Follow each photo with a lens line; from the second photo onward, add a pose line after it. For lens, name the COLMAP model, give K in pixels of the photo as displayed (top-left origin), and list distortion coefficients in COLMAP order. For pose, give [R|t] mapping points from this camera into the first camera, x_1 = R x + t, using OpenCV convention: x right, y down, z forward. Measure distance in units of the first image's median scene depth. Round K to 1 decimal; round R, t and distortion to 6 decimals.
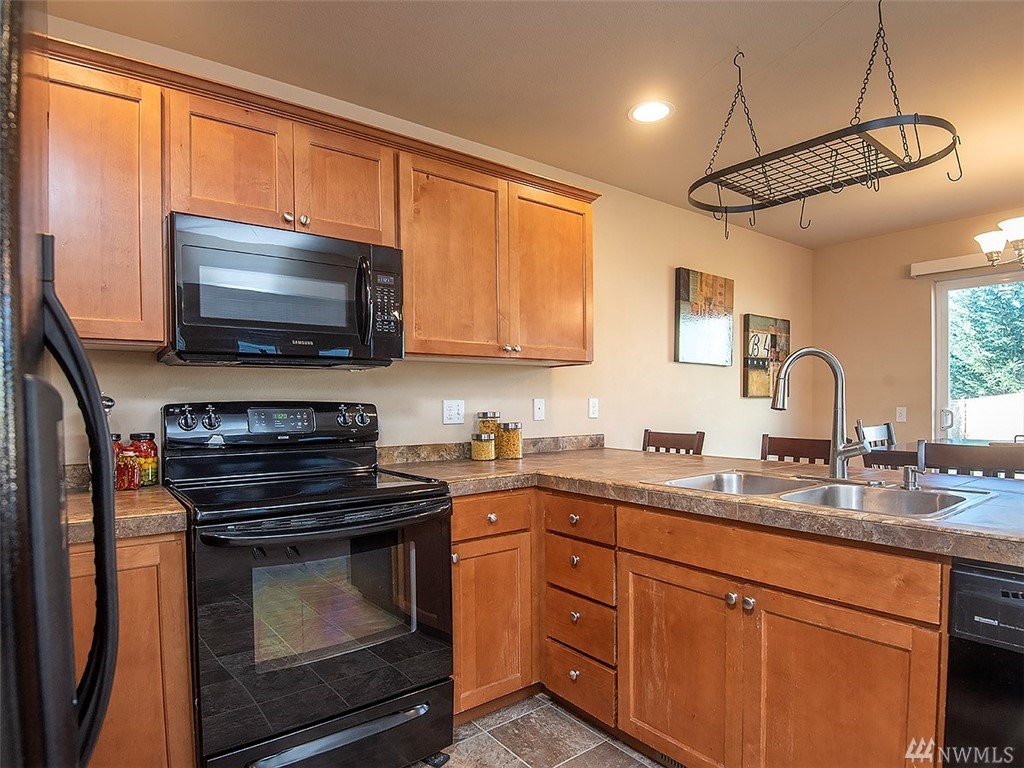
lens RADIAL K [[573.6, 0, 465.7], [0, 573.6, 415.0], [0, 0, 1]] dist [-0.026283, -0.001040]
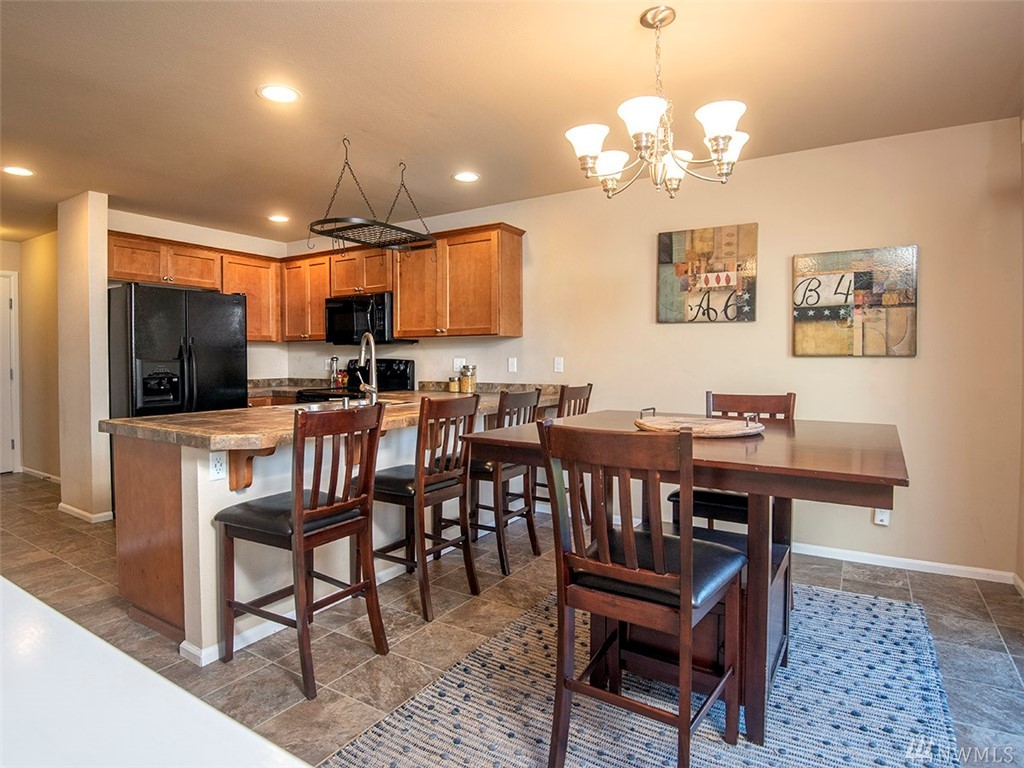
lens RADIAL K [[545.7, 0, 496.0], [0, 545.7, 367.0], [0, 0, 1]] dist [-0.015260, -0.000139]
pose [[0.373556, 0.024212, -0.927292, 1.146979], [-0.019801, 0.999640, 0.018125, -0.023217], [0.927396, 0.011590, 0.373901, 0.332697]]
